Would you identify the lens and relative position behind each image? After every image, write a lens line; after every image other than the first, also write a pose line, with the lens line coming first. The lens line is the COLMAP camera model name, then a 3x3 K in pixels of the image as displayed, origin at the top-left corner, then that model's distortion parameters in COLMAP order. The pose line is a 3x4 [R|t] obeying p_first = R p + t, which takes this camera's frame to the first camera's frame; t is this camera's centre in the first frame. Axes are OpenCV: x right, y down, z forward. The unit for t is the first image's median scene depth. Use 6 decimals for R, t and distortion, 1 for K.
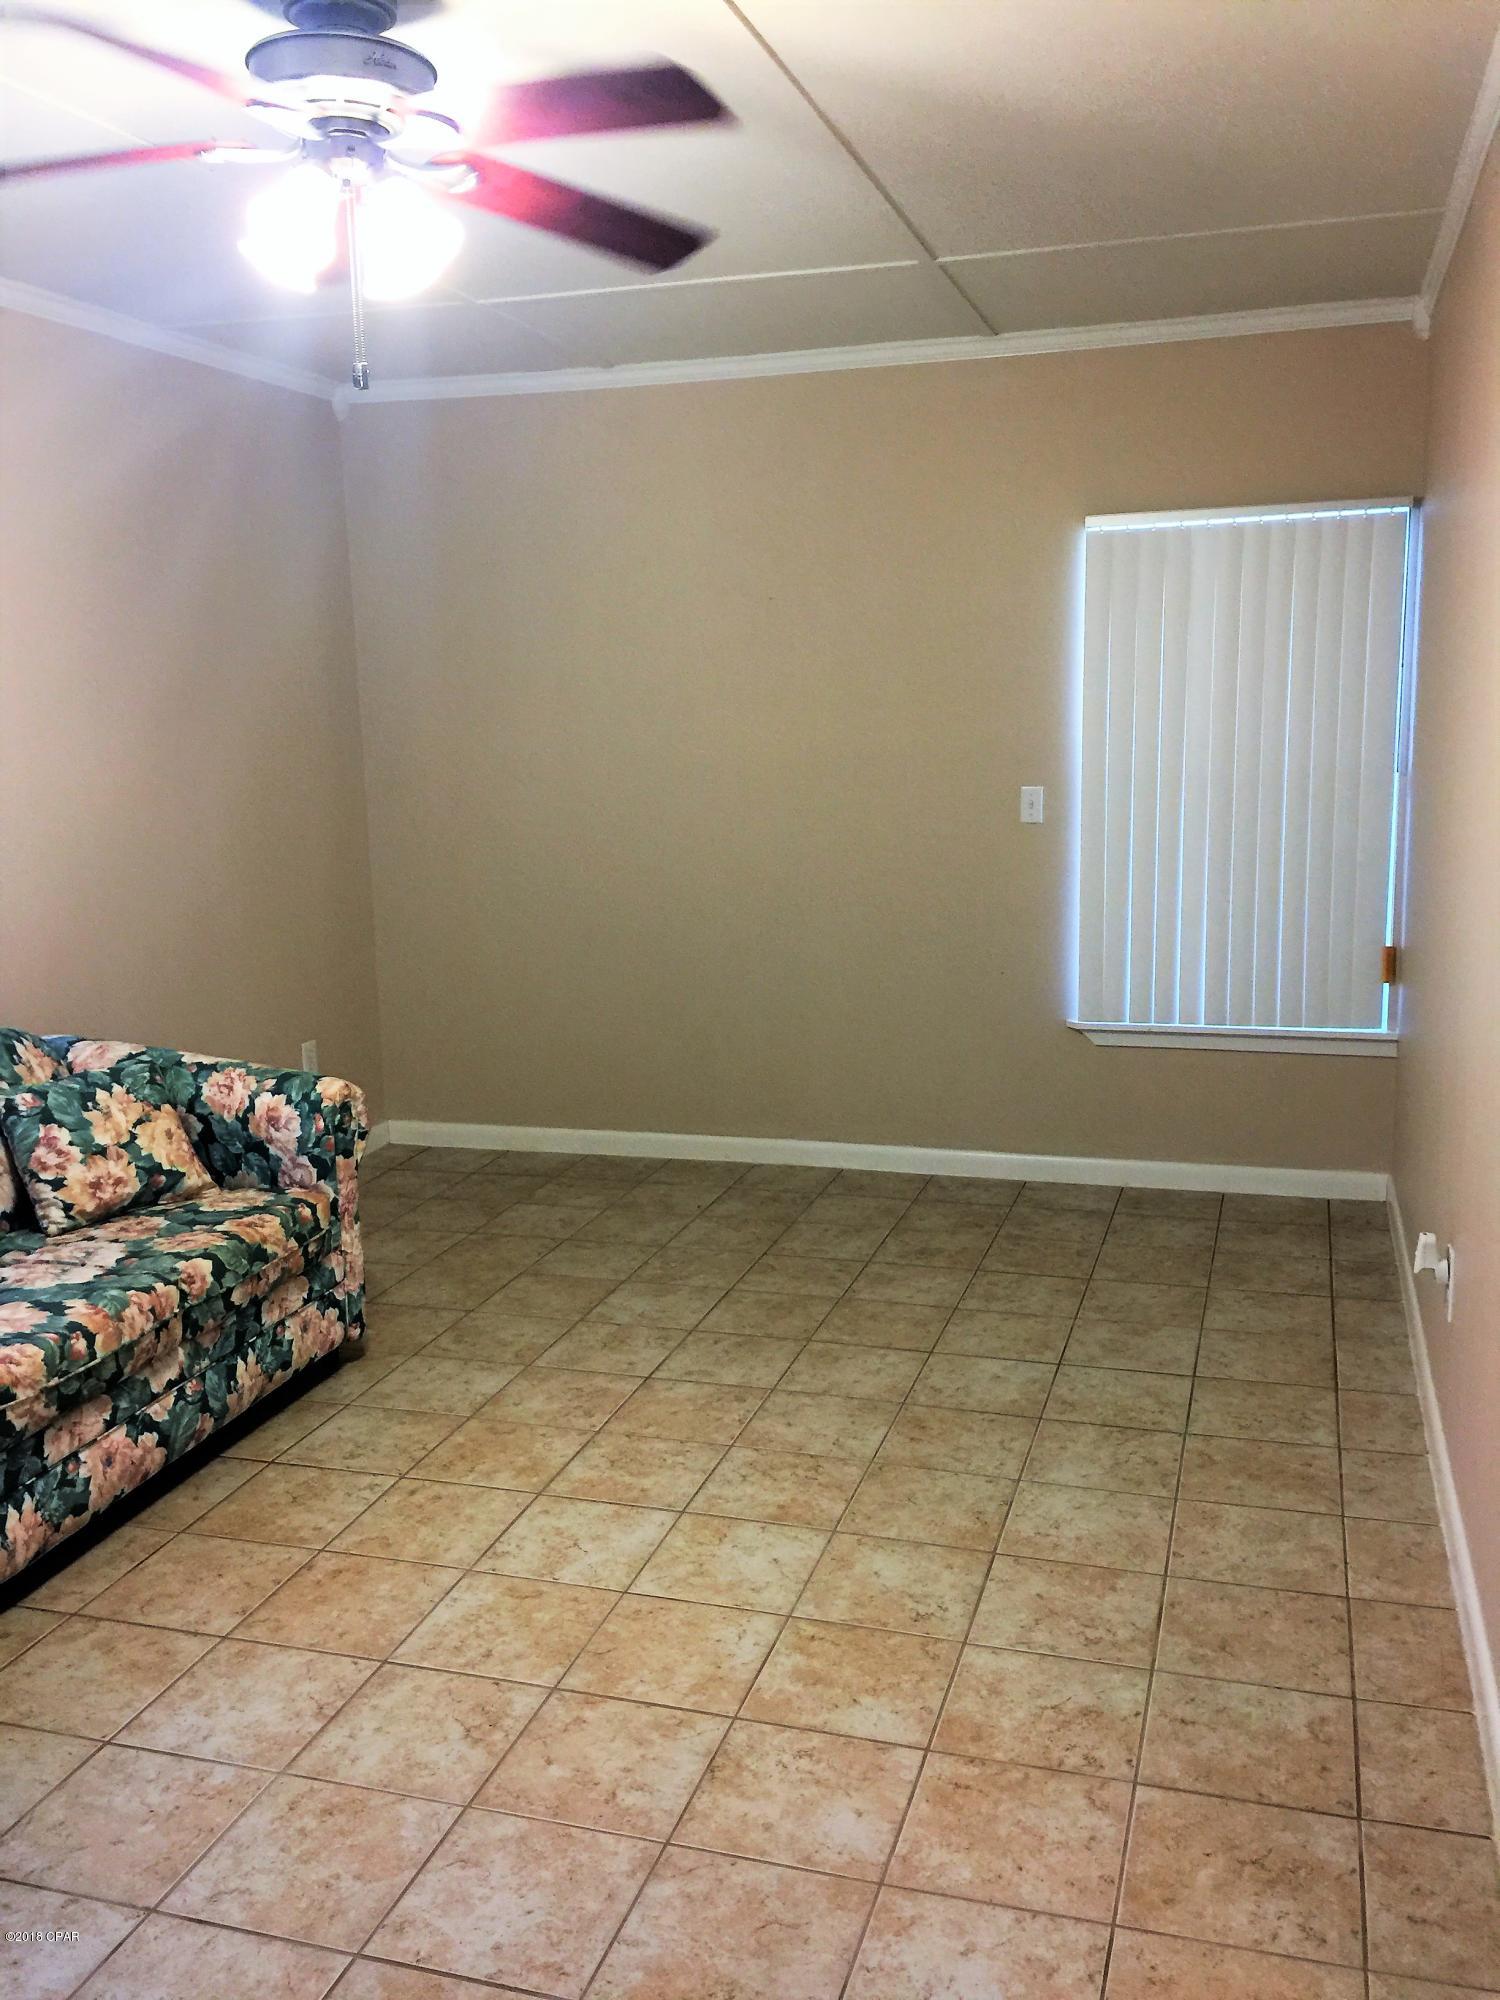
lens RADIAL K [[1718.3, 0, 747.6], [0, 1718.3, 989.0], [0, 0, 1]] dist [0.080094, -0.107725]
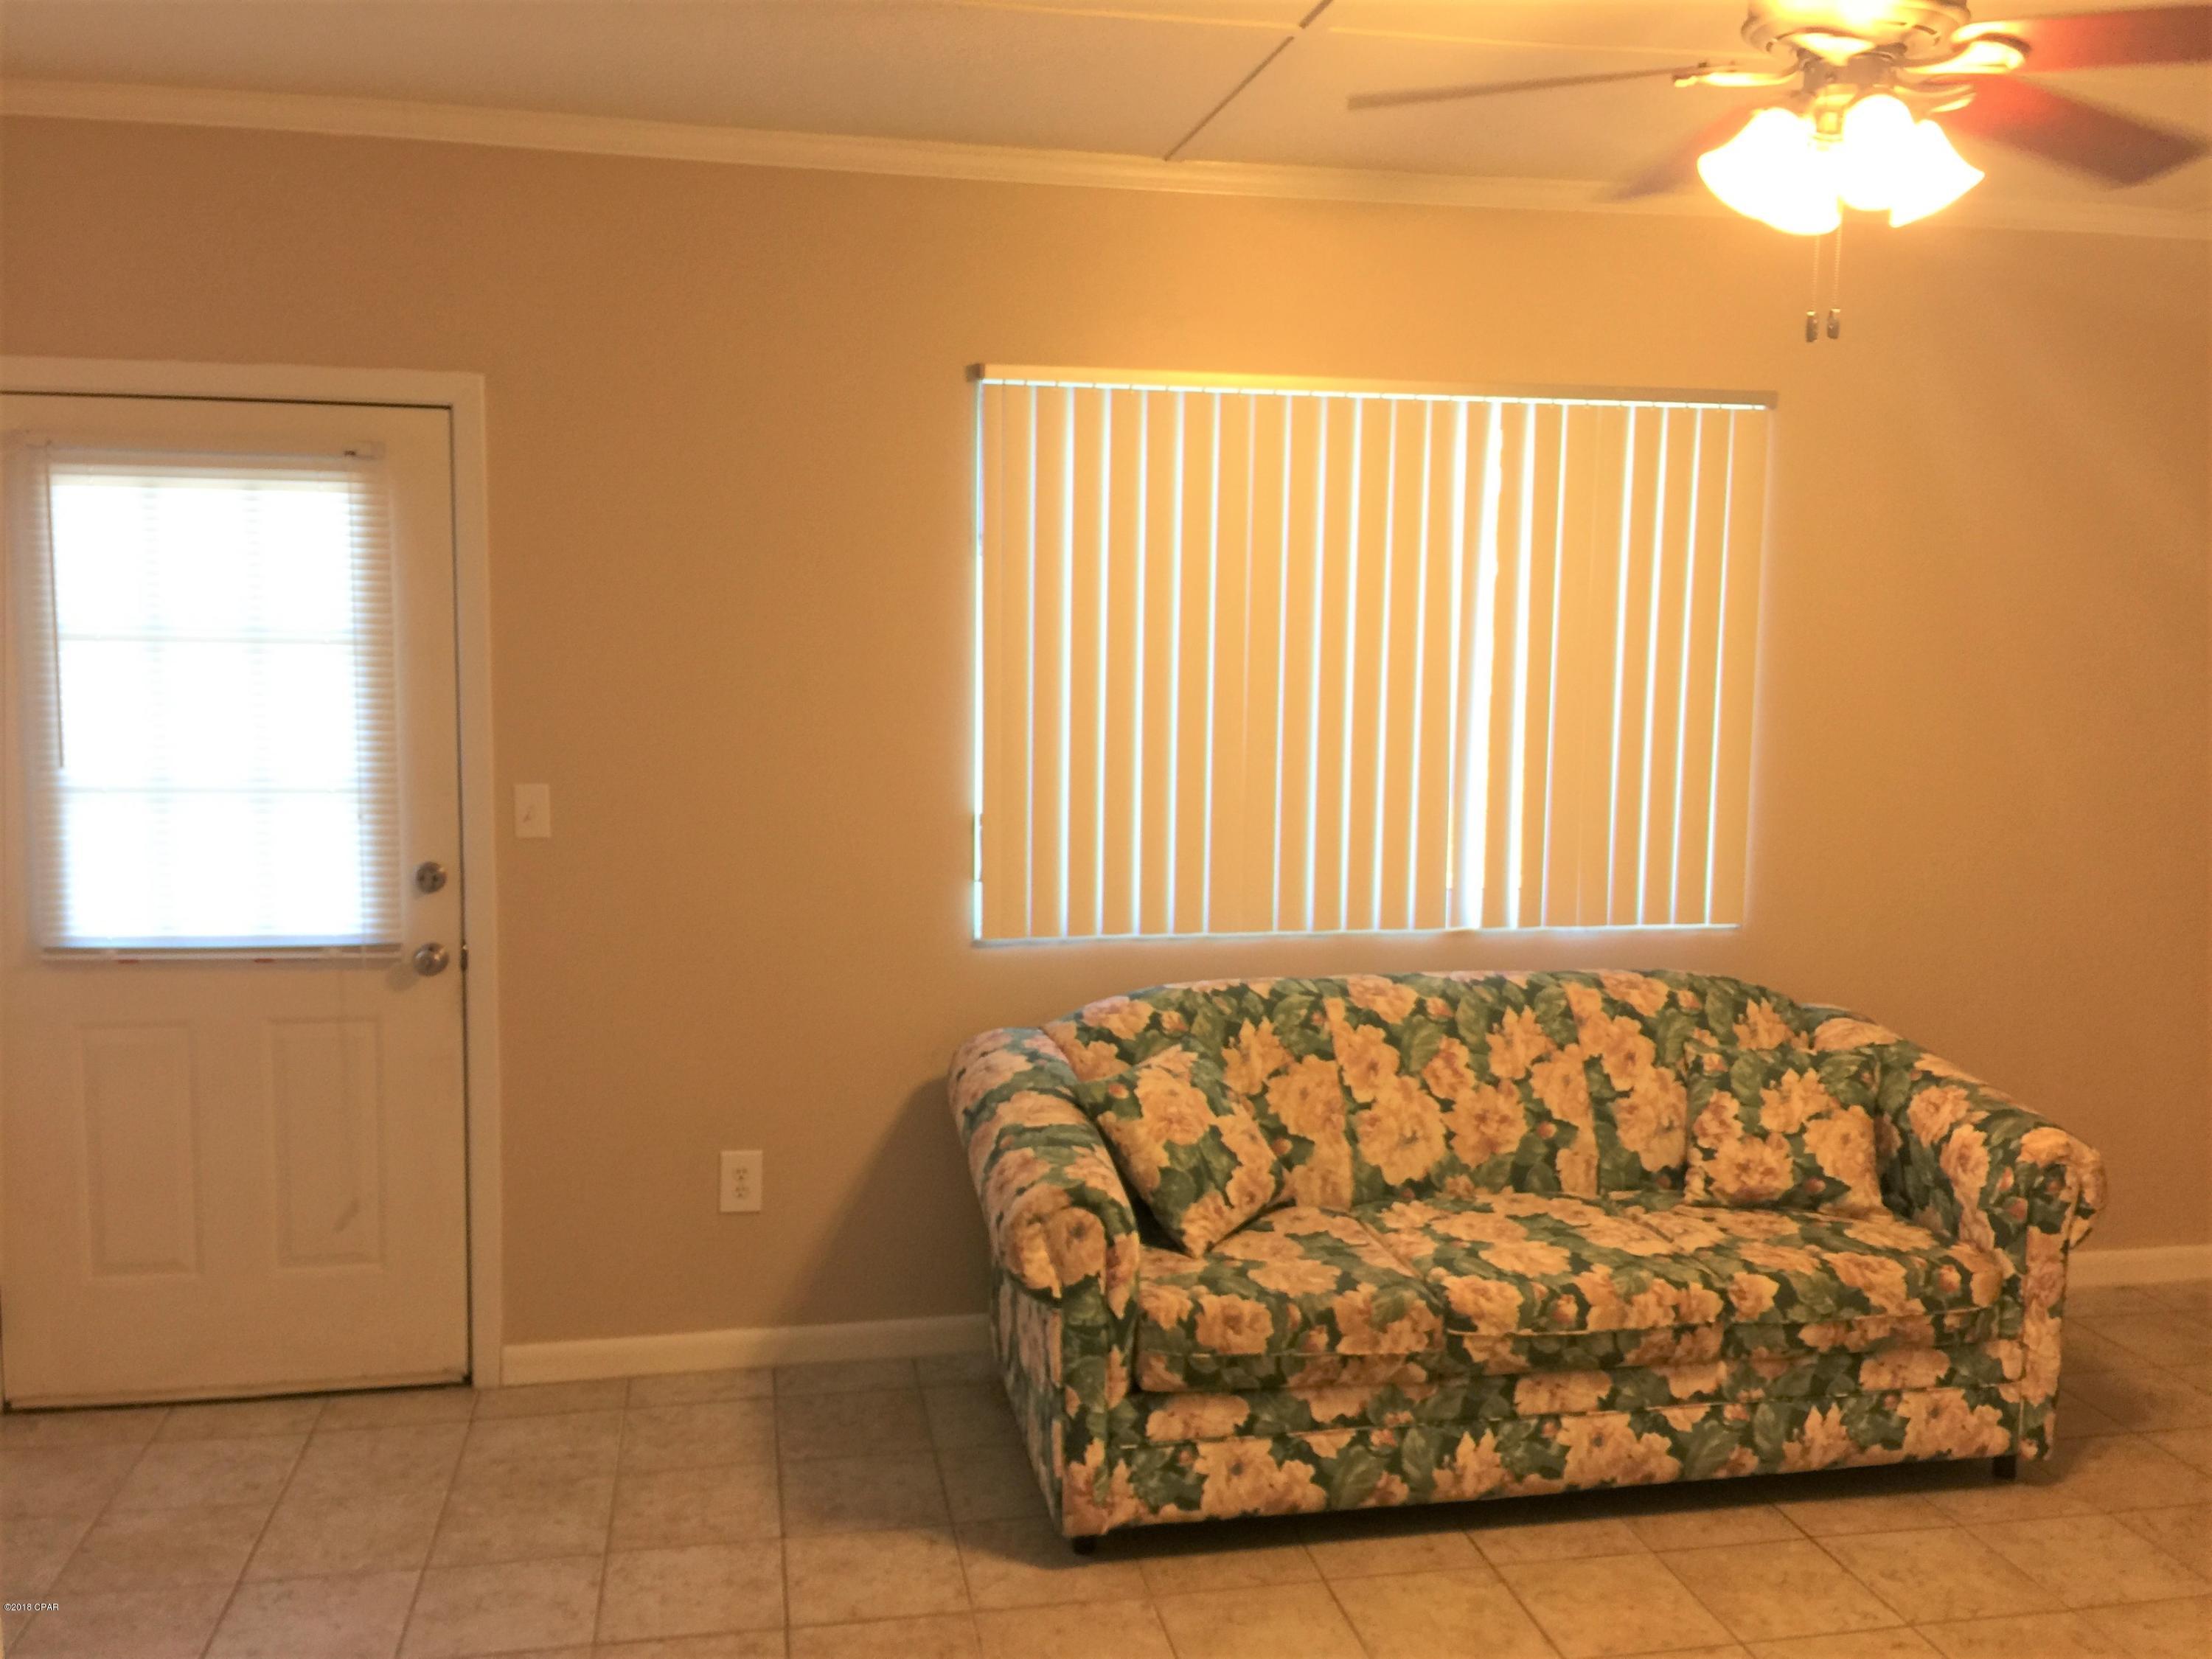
lens RADIAL K [[1900.4, 0, 1096.6], [0, 1900.4, 832.1], [0, 0, 1]] dist [0.080094, -0.107725]
pose [[0.471204, 0.138452, -0.871090, 0.333371], [-0.172335, 0.983020, 0.063020, -0.069181], [0.865025, 0.120424, 0.487063, 0.175712]]
